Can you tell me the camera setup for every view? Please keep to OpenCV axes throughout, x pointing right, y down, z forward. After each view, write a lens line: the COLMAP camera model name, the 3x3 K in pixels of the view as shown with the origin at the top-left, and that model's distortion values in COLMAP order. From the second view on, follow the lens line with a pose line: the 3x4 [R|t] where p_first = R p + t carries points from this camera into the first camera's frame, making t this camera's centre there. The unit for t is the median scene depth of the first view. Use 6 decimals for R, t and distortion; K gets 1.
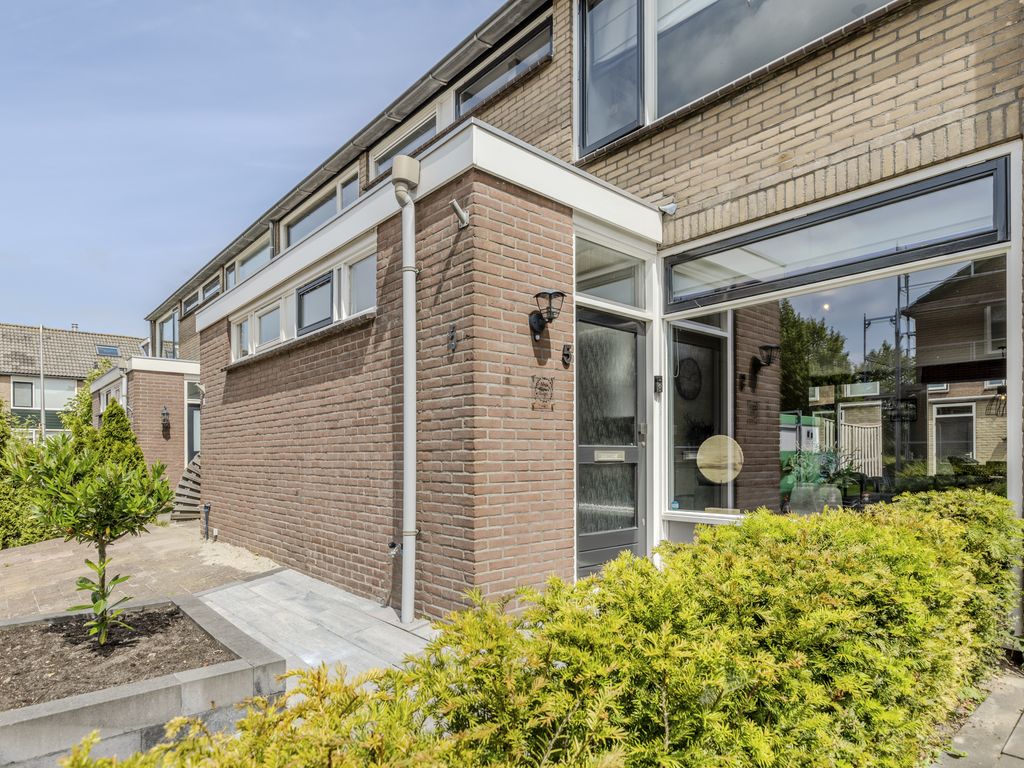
lens RADIAL K [[593.4, 0, 514.0], [0, 593.4, 453.3], [0, 0, 1]] dist [0.003902, -0.001496]
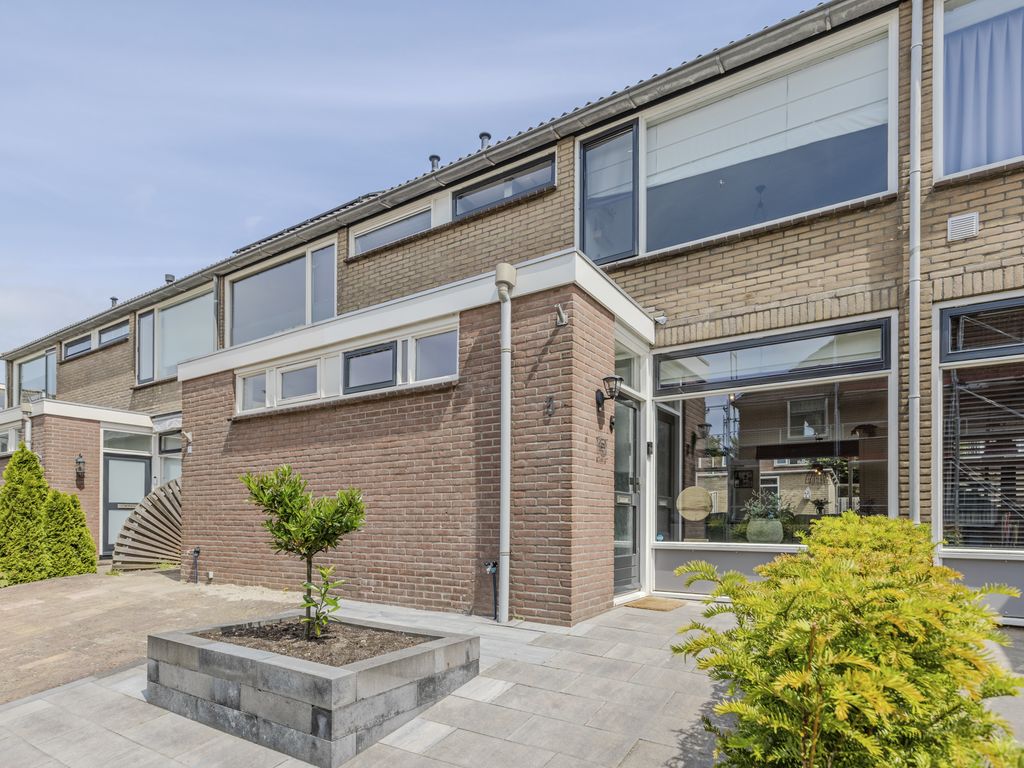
lens RADIAL K [[571.7, 0, 518.1], [0, 571.7, 515.4], [0, 0, 1]] dist [-0.000670, 0.003504]
pose [[0.962427, 0.008851, 0.271398, -0.440831], [-0.007422, 0.999953, -0.006291, 0.052749], [-0.271441, 0.004040, 0.962447, -0.189768]]
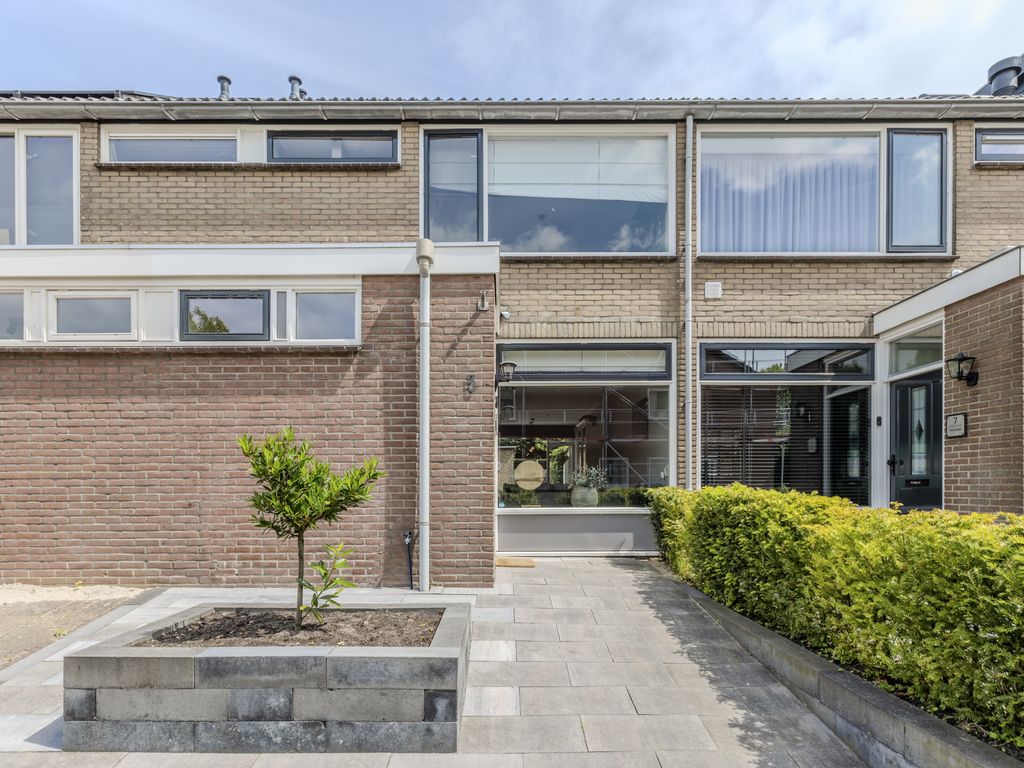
lens RADIAL K [[543.0, 0, 507.7], [0, 543.0, 487.3], [0, 0, 1]] dist [-0.001768, 0.003128]
pose [[0.662168, 0.002835, 0.749350, -0.869457], [-0.000673, 0.999995, -0.003189, 0.051654], [-0.749355, 0.001607, 0.662167, 0.052752]]
